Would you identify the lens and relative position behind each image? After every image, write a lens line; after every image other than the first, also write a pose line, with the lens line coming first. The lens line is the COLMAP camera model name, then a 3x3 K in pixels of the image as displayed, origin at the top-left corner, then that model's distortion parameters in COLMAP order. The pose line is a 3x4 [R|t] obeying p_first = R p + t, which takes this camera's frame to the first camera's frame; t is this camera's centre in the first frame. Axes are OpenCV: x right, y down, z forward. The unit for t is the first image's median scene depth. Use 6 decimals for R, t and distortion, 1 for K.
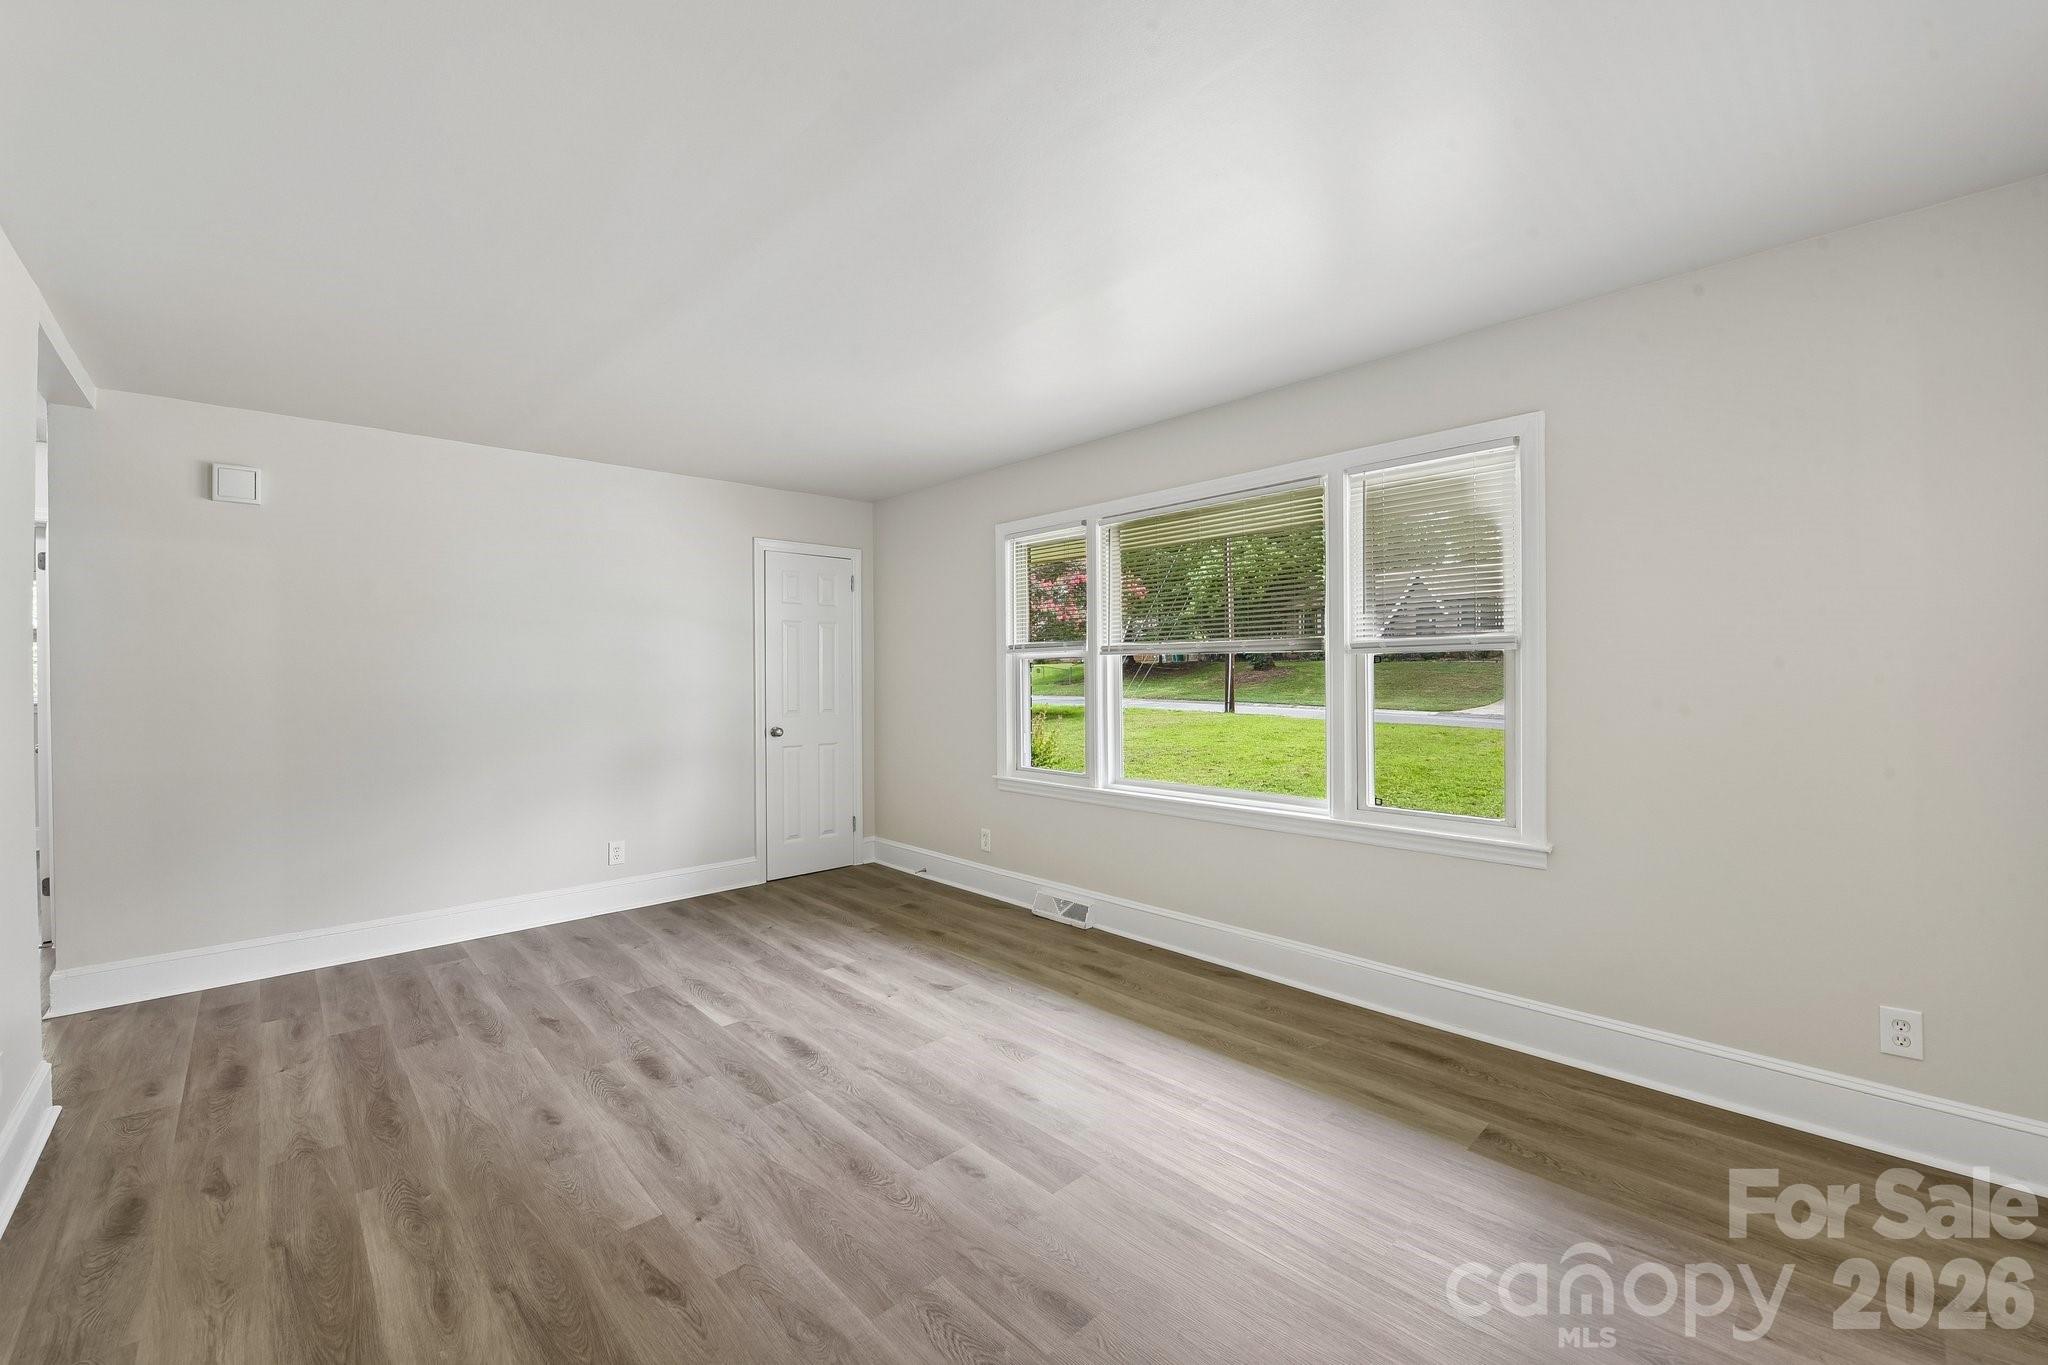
lens RADIAL K [[823.6, 0, 1025.0], [0, 823.6, 666.8], [0, 0, 1]] dist [-0.015860, -0.002427]
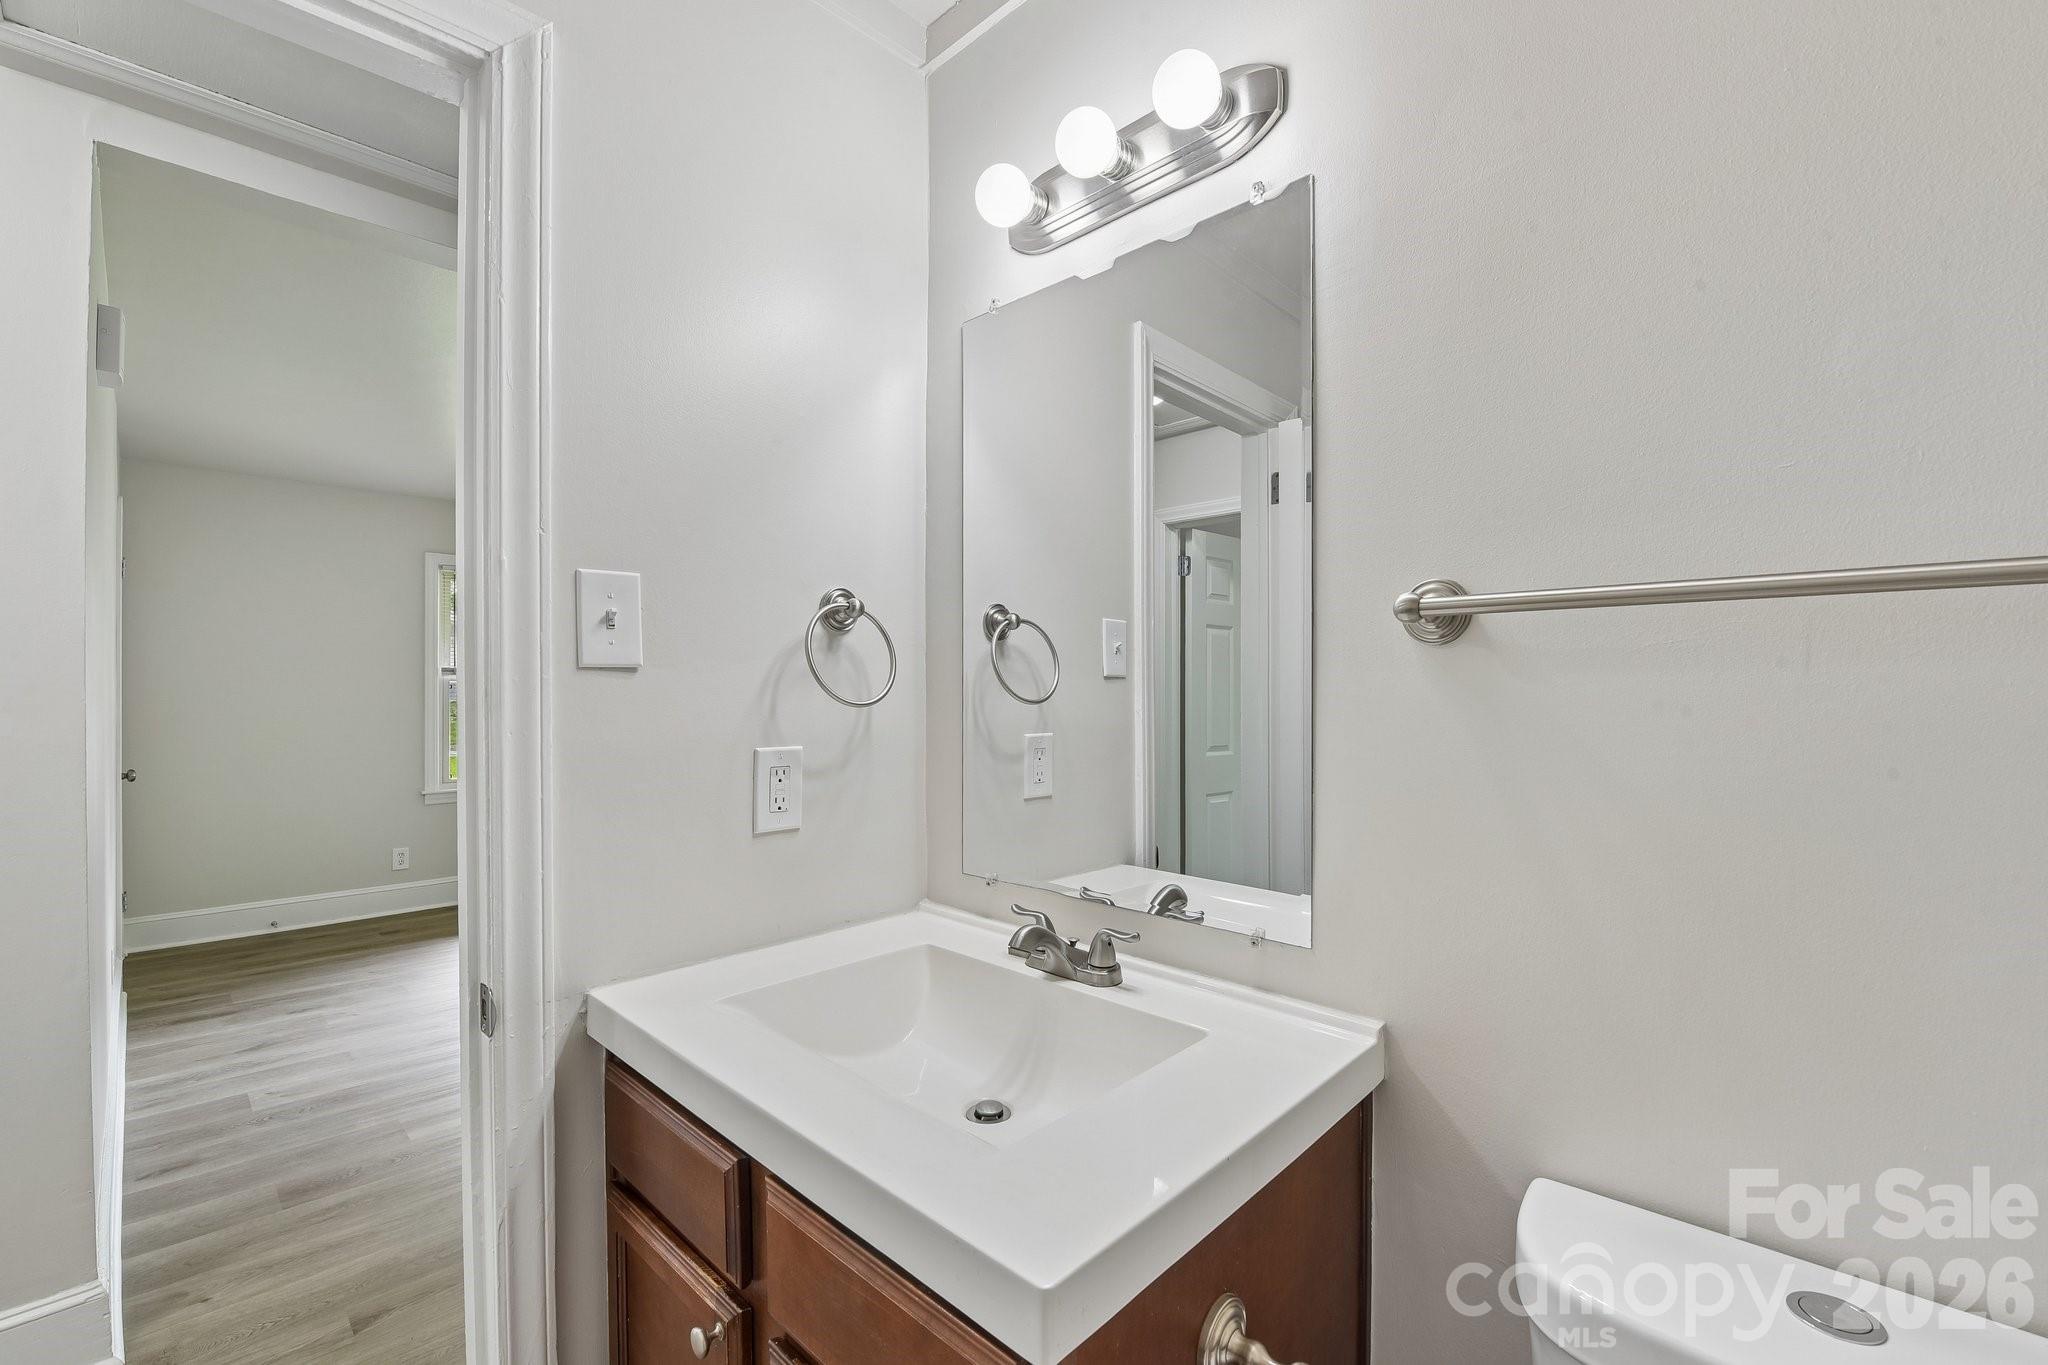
lens RADIAL K [[844.7, 0, 1013.4], [0, 844.7, 678.3], [0, 0, 1]] dist [-0.011932, -0.001084]
pose [[-0.059119, 0.019987, 0.998051, -1.853785], [0.000832, 0.999800, -0.019973, 0.008872], [-0.998251, -0.000351, -0.059123, 0.469515]]
